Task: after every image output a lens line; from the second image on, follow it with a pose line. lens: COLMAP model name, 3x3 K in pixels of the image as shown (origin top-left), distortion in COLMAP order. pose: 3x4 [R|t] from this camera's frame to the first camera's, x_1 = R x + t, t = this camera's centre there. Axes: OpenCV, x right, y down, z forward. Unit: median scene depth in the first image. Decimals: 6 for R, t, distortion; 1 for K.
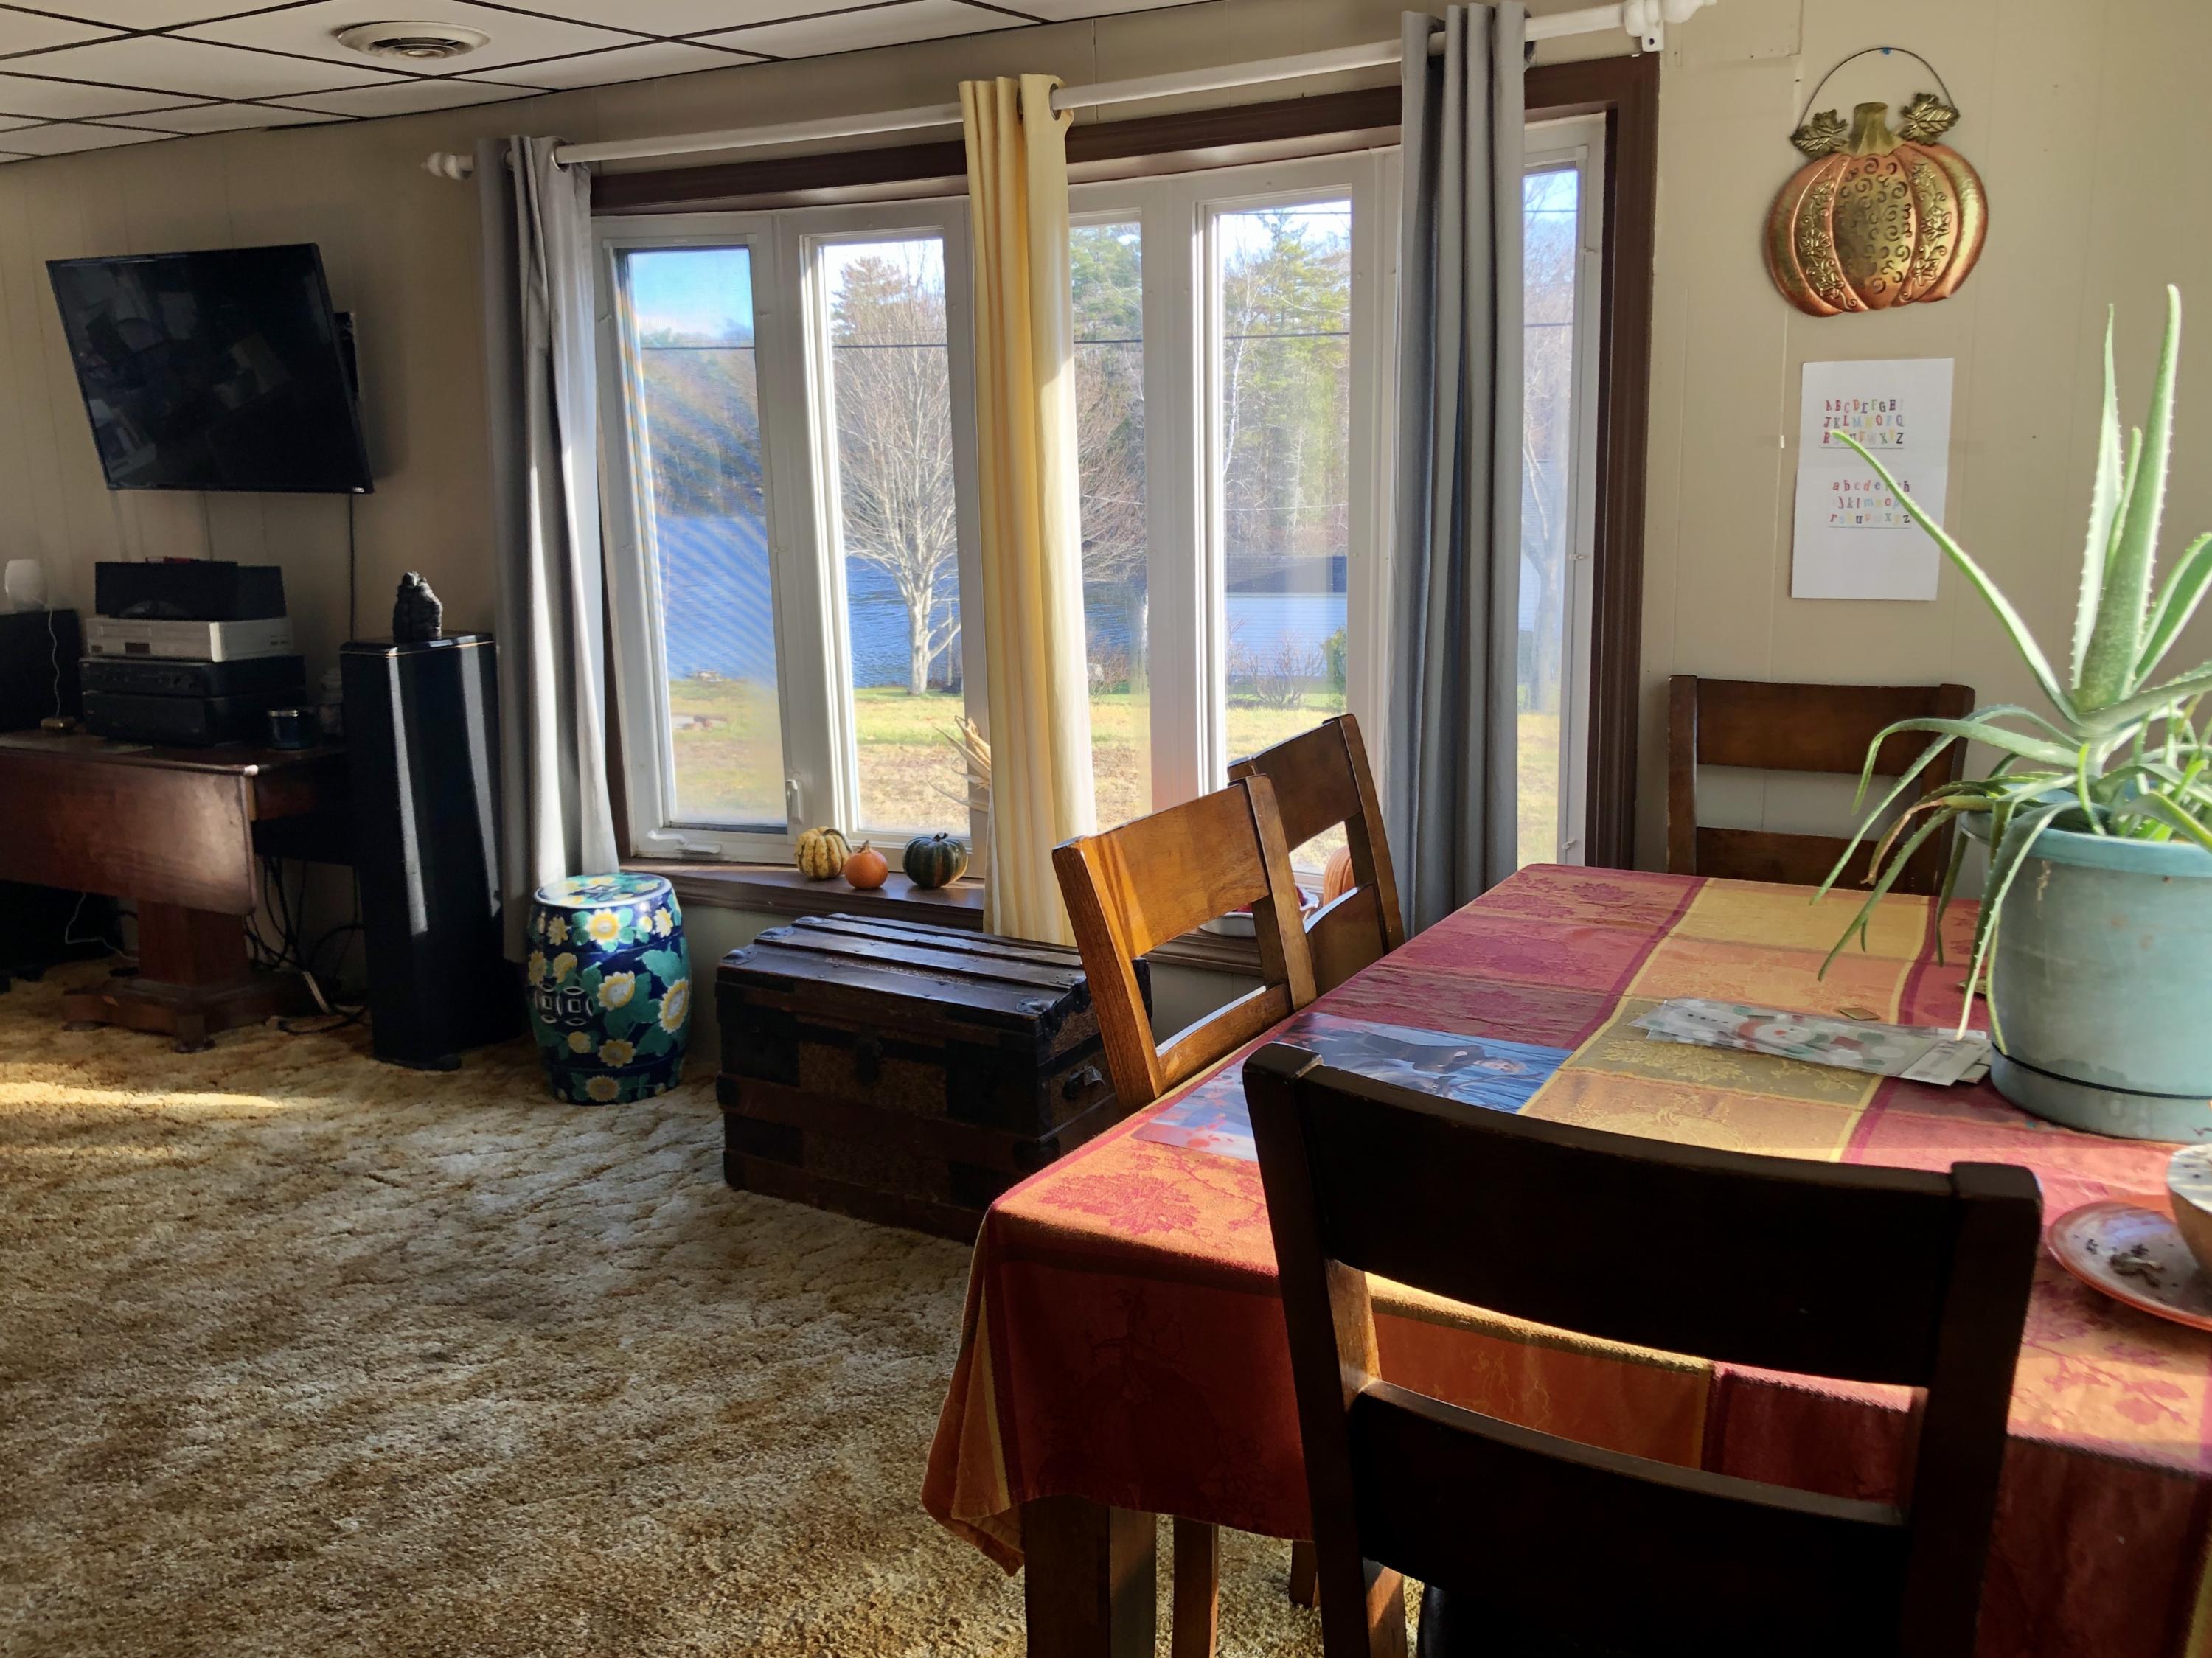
lens RADIAL K [[1944.1, 0, 1104.3], [0, 1944.1, 821.8], [0, 0, 1]] dist [-0.006349, -0.005227]
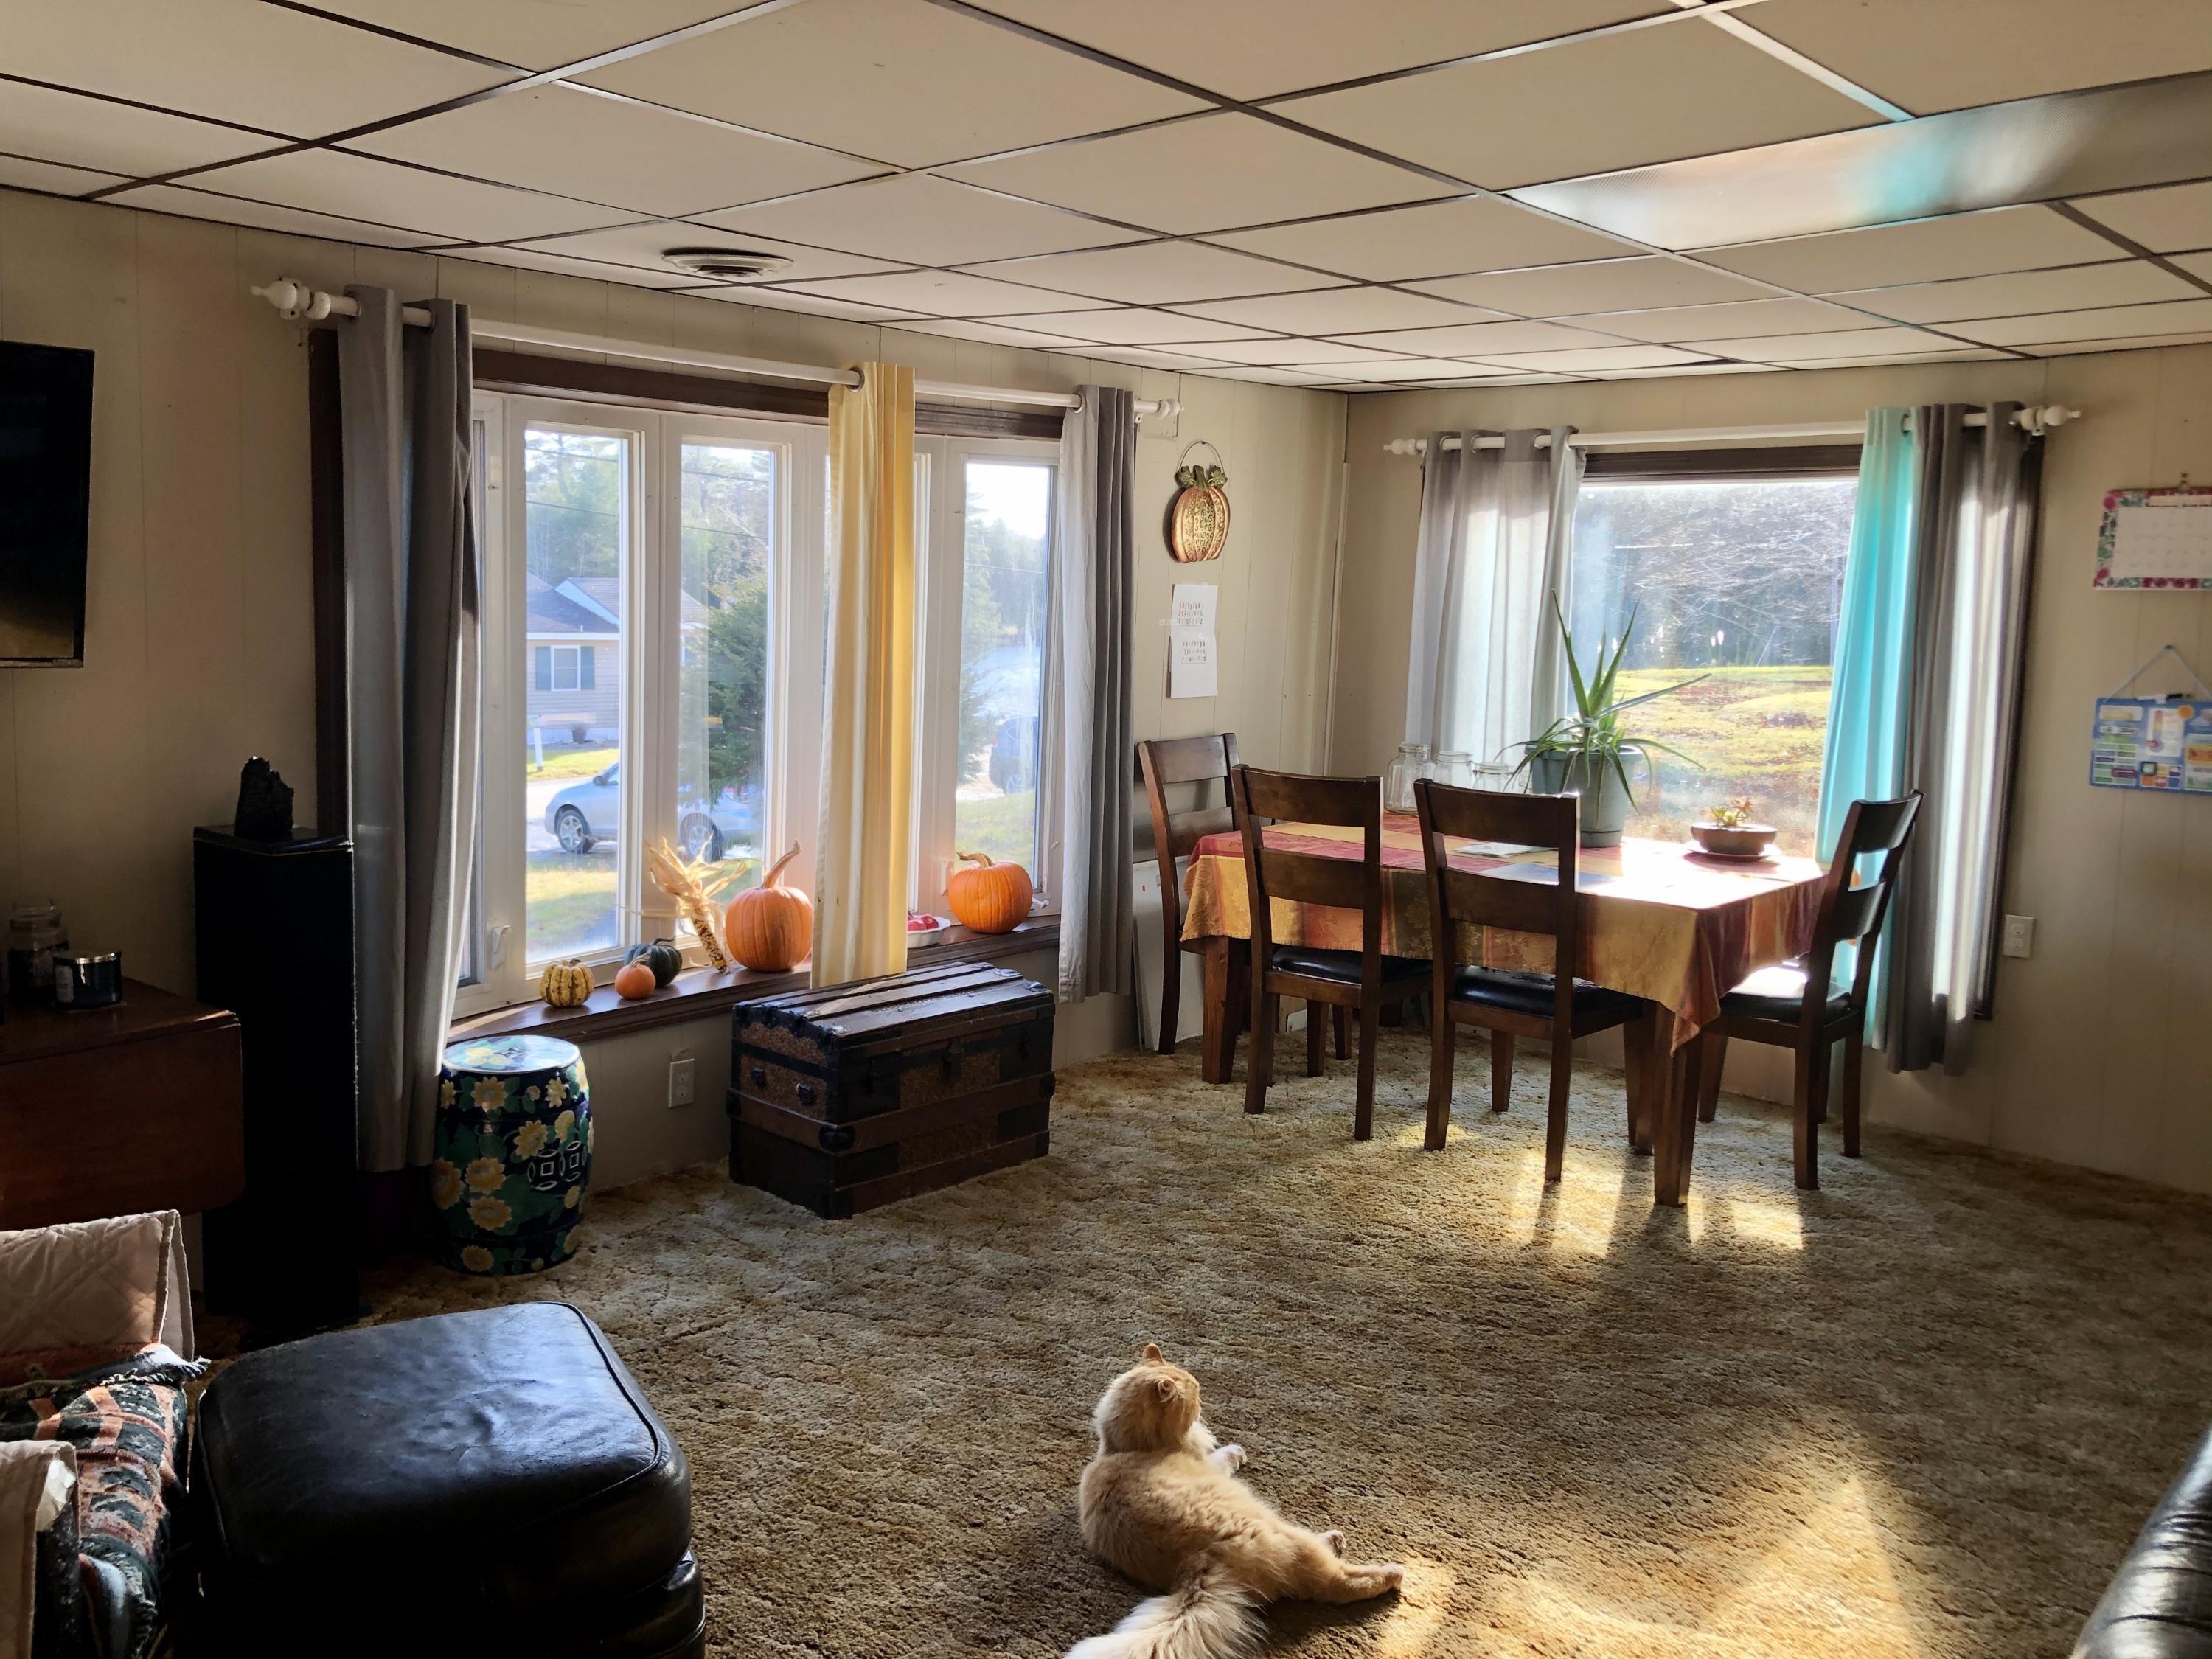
lens RADIAL K [[1824.9, 0, 1104.1], [0, 1824.9, 837.2], [0, 0, 1]] dist [-0.003945, -0.005111]
pose [[0.197680, -0.112694, 0.973767, -1.113778], [0.167391, 0.982660, 0.079742, -0.099733], [-0.965869, 0.147237, 0.213116, 0.498633]]
